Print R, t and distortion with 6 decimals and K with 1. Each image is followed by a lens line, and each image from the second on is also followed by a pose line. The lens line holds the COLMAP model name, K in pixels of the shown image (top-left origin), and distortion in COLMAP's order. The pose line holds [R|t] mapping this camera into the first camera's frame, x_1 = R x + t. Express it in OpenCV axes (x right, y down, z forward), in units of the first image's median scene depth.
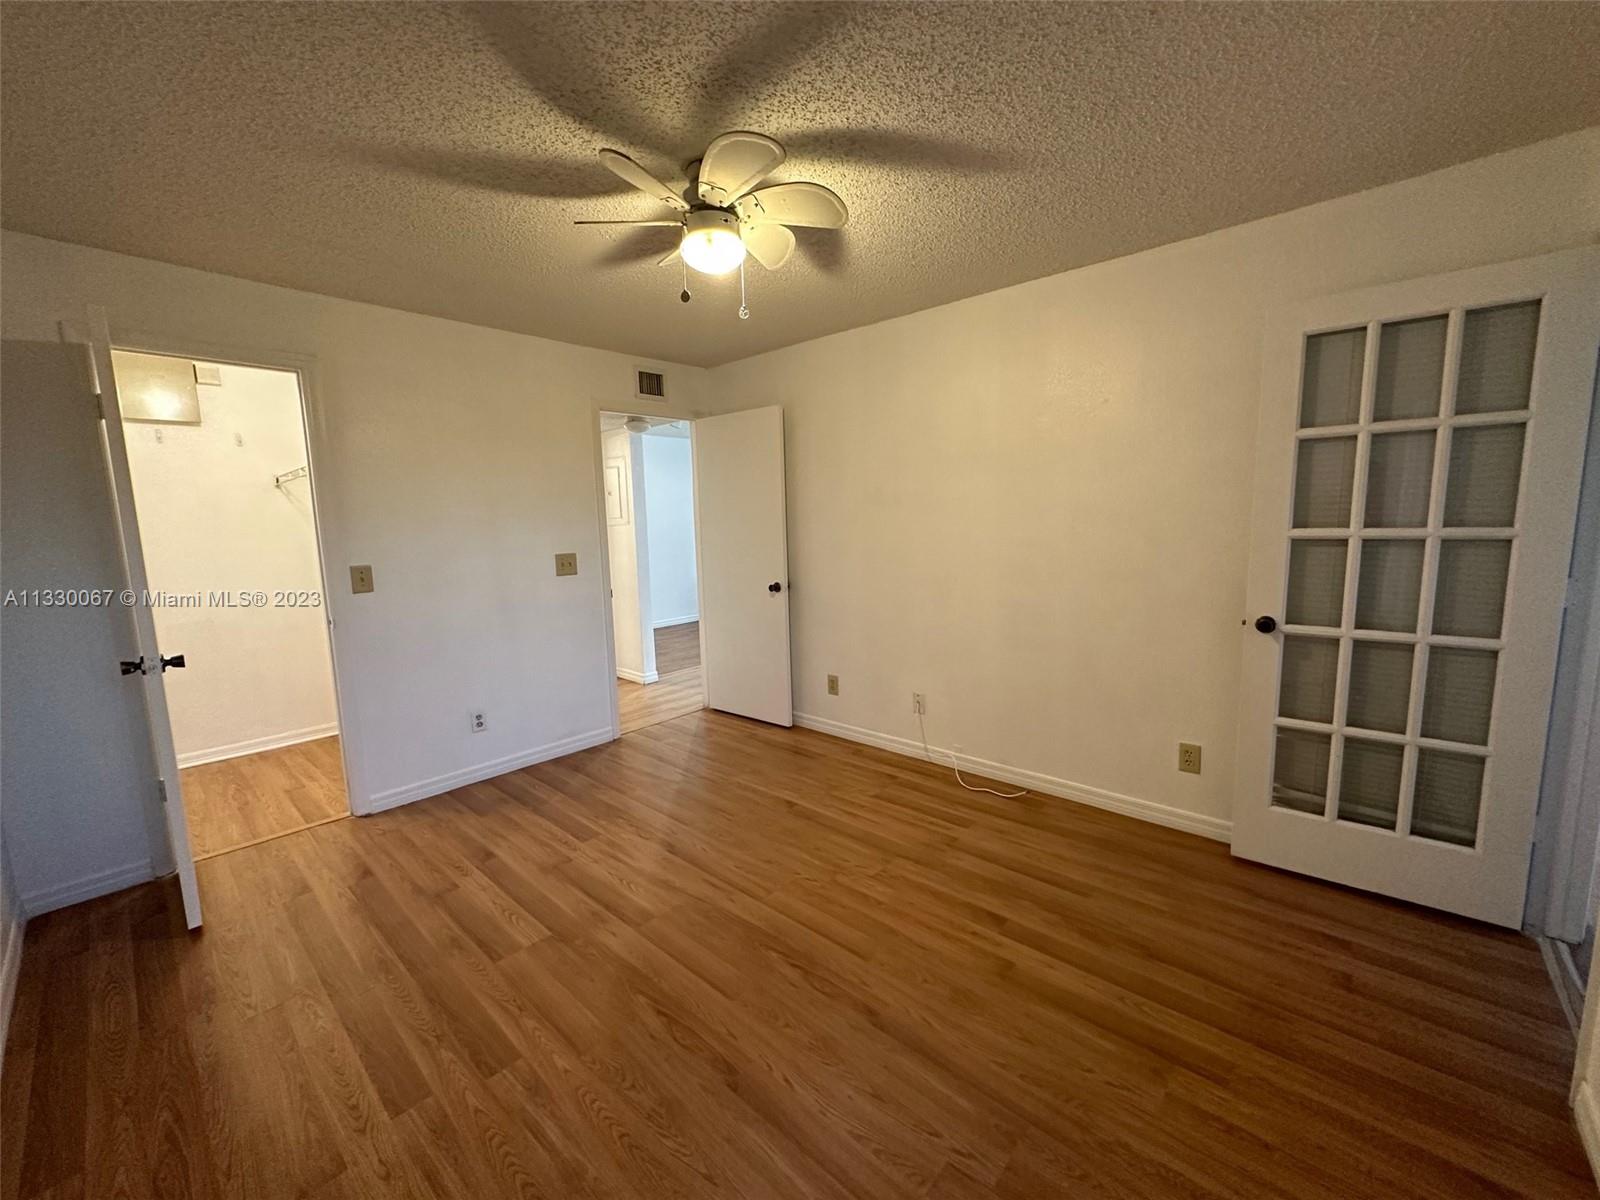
lens RADIAL K [[636.5, 0, 800.8], [0, 636.5, 601.2], [0, 0, 1]] dist [-0.003299, 0.000487]
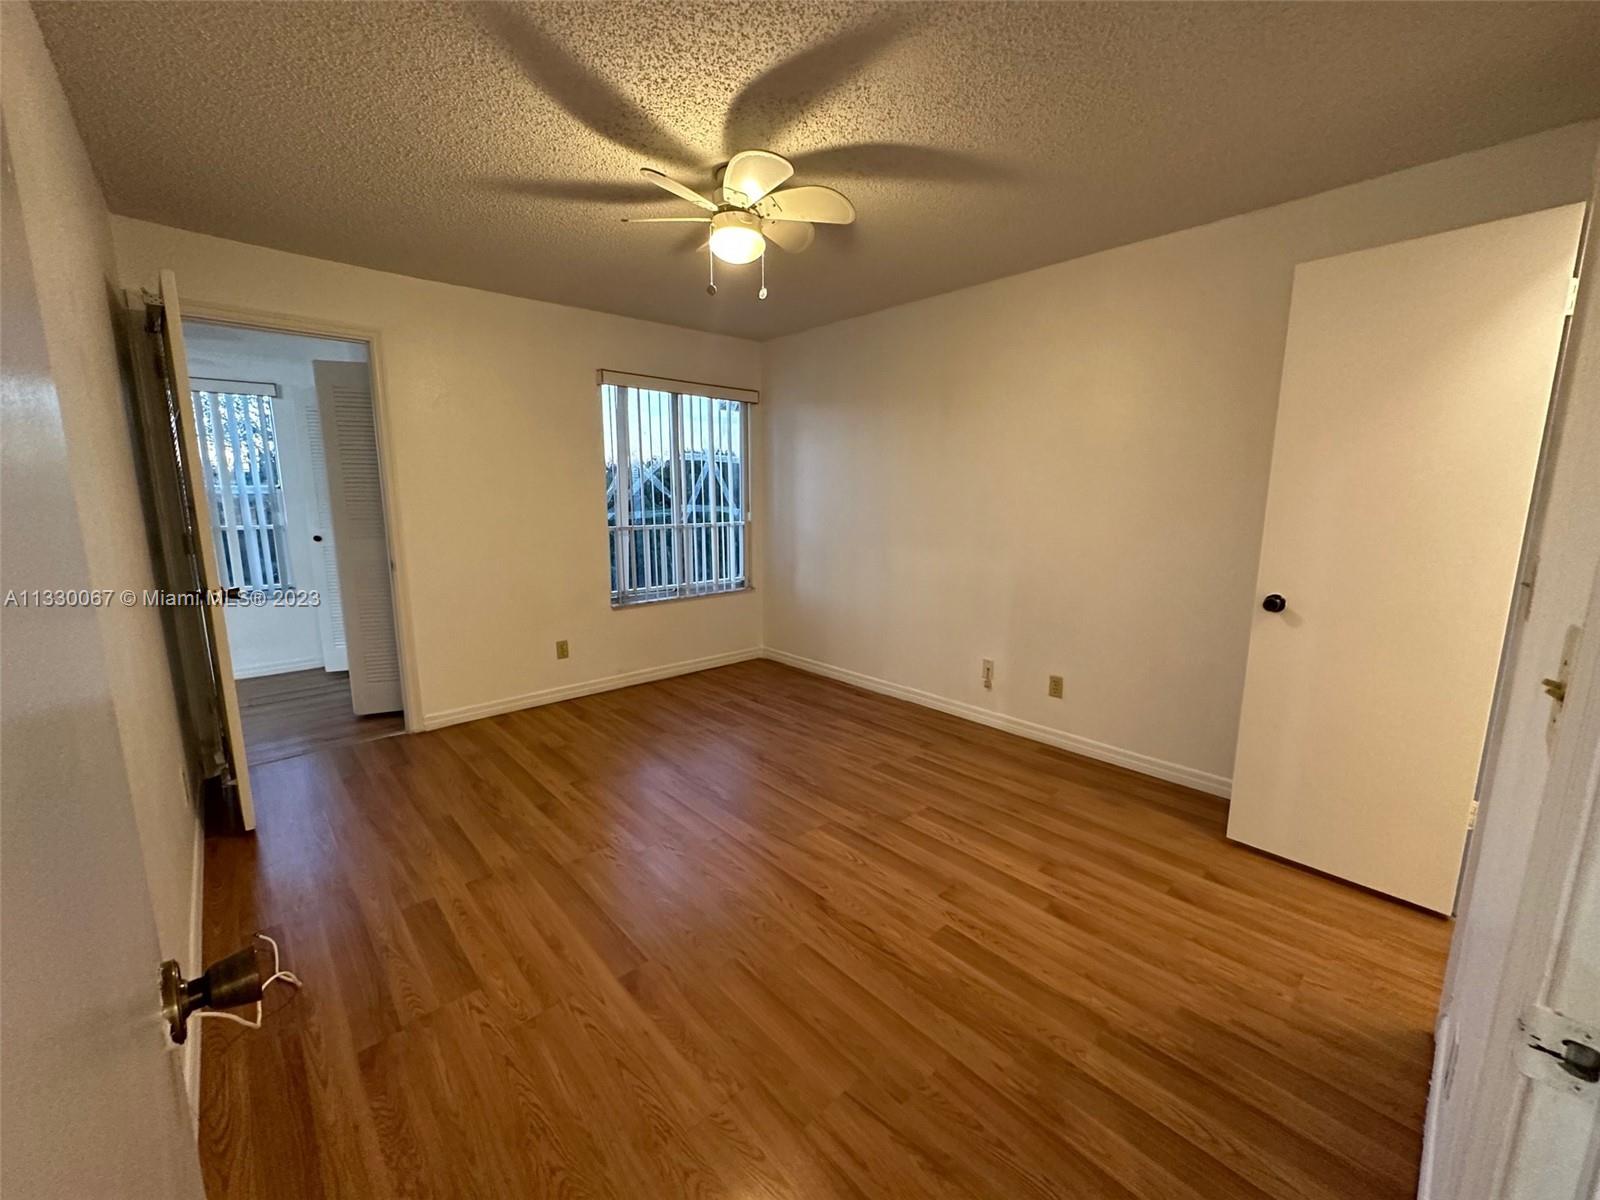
lens RADIAL K [[636.5, 0, 800.8], [0, 636.5, 601.2], [0, 0, 1]] dist [-0.003299, 0.000487]
pose [[-0.995309, 0.006238, 0.096541, -0.251595], [0.034794, 0.954224, 0.297061, -0.188922], [-0.090269, 0.299027, -0.949966, 1.595017]]
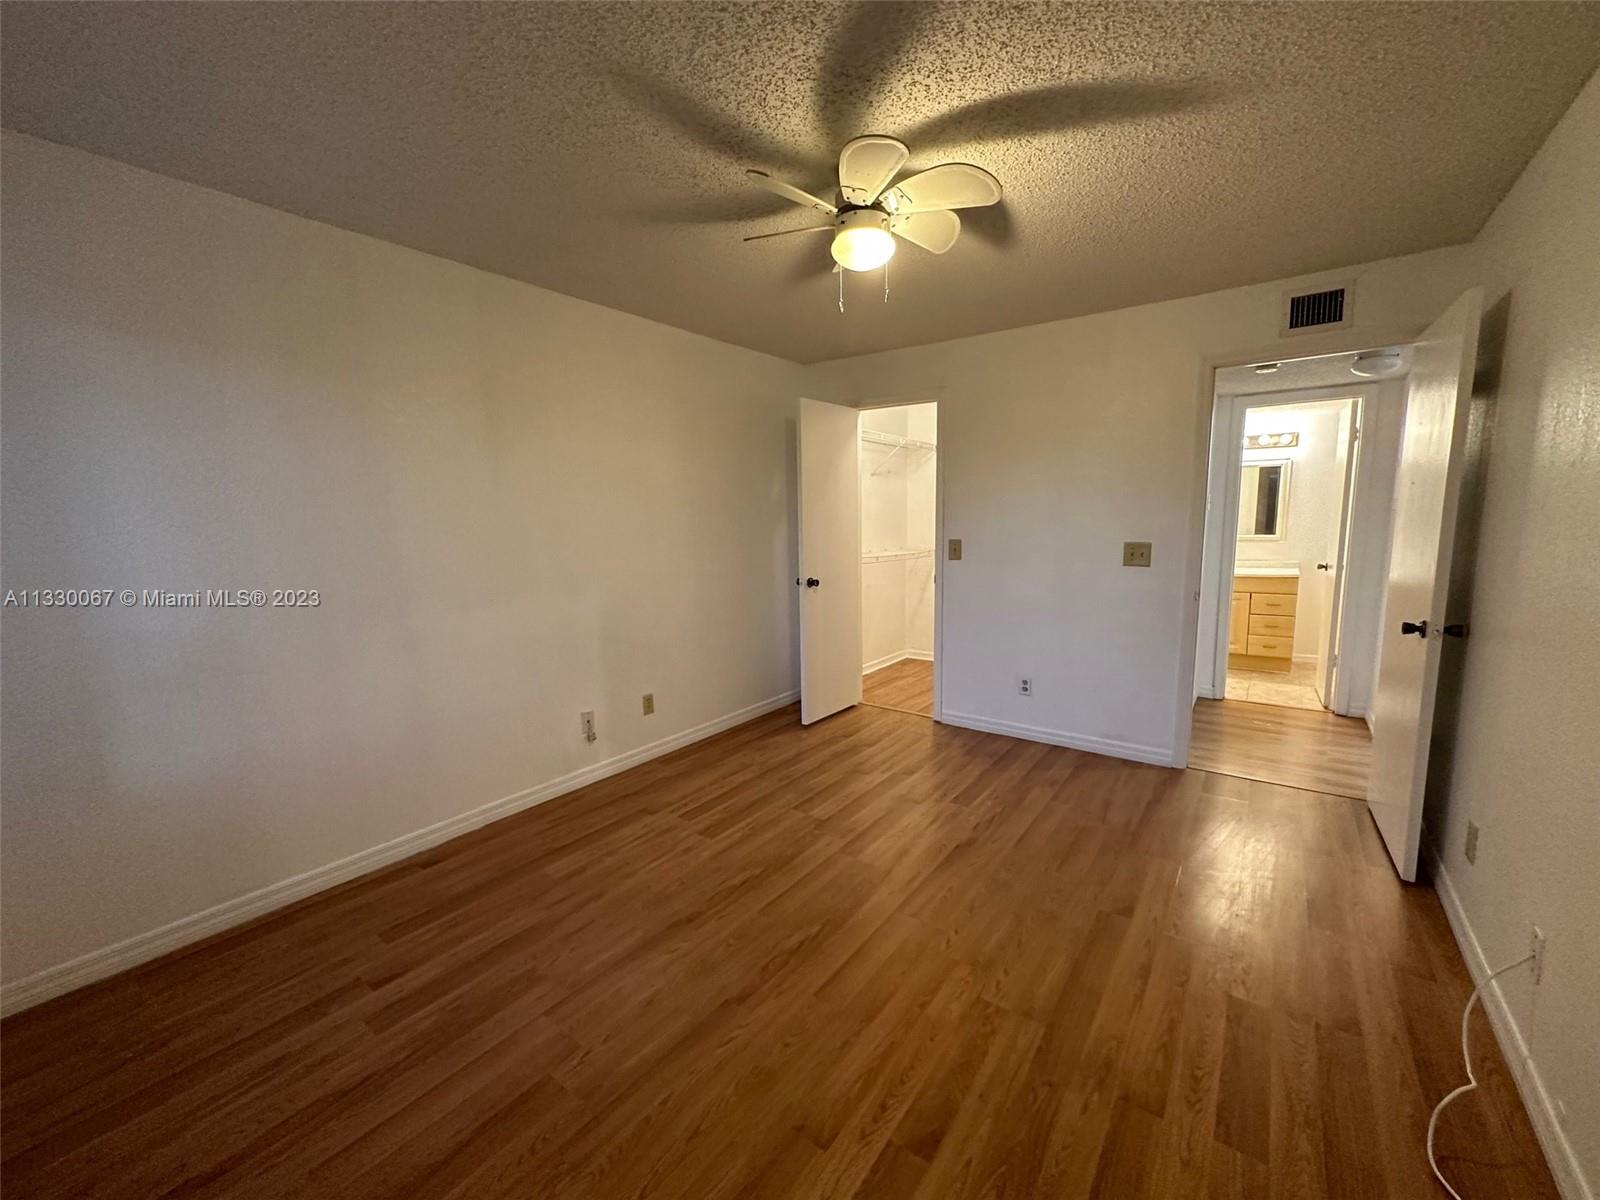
lens RADIAL K [[636.5, 0, 800.8], [0, 636.5, 601.2], [0, 0, 1]] dist [-0.003299, 0.000487]
pose [[0.097317, 0.157824, -0.982660, 0.661165], [-0.118646, 0.982145, 0.145991, -0.092102], [0.988156, 0.102381, 0.114305, 0.587851]]
